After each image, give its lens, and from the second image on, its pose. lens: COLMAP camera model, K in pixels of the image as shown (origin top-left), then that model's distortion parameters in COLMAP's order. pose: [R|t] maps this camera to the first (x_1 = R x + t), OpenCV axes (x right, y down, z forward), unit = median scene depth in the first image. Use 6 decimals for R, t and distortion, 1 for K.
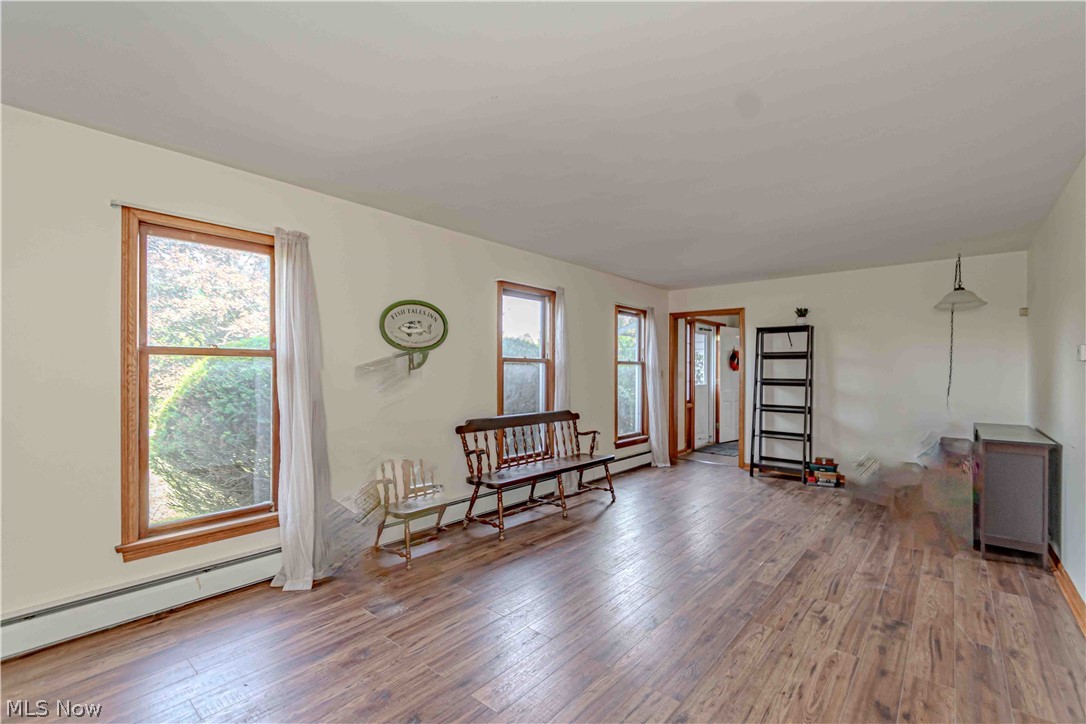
lens RADIAL K [[475.9, 0, 543.6], [0, 475.9, 369.5], [0, 0, 1]] dist [0.002088, -0.000423]
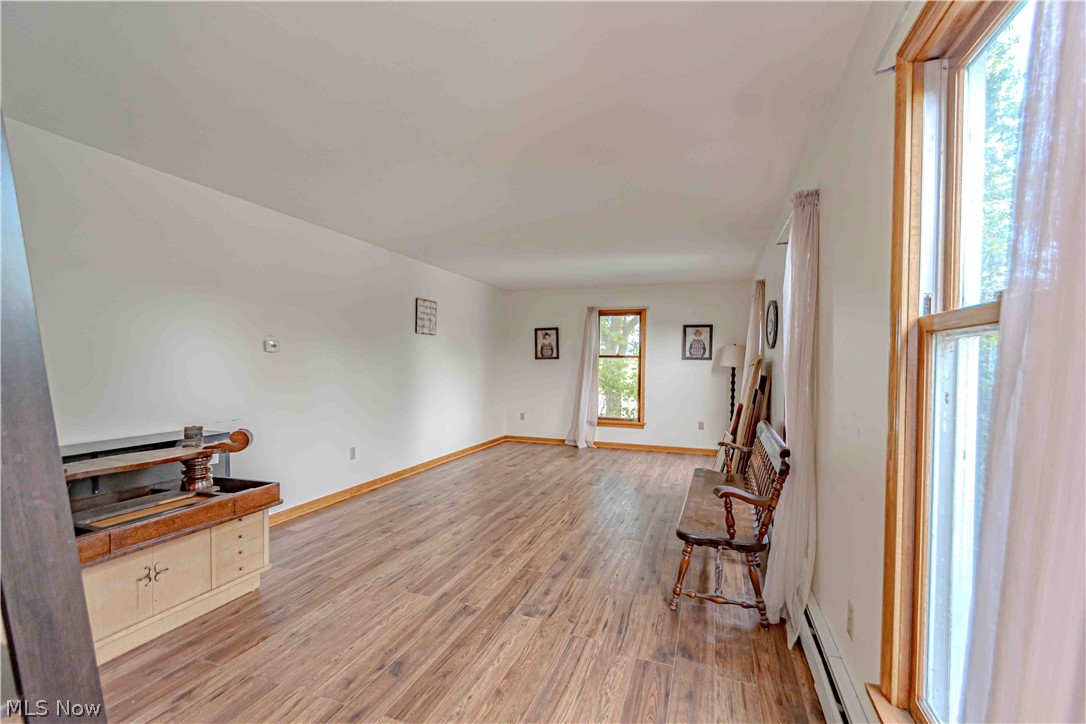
lens RADIAL K [[475.9, 0, 543.6], [0, 475.9, 369.5], [0, 0, 1]] dist [0.002088, -0.000423]
pose [[-0.933732, -0.008191, -0.357880, 0.830719], [-0.013620, 0.999827, 0.012652, 0.005876], [0.357714, 0.016687, -0.933682, 2.515603]]
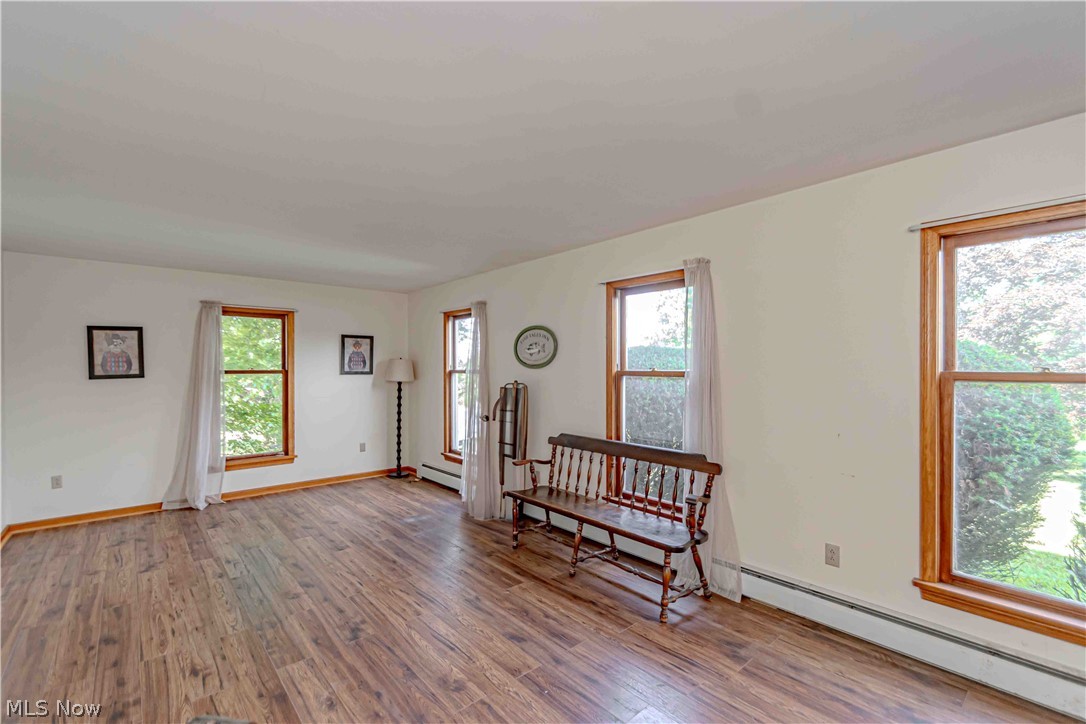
lens RADIAL K [[475.9, 0, 543.6], [0, 475.9, 369.5], [0, 0, 1]] dist [0.002088, -0.000423]
pose [[-0.140102, 0.001652, -0.990136, 1.278995], [0.002782, 0.999995, 0.001275, -0.048481], [0.990133, -0.002576, -0.140106, 1.639788]]
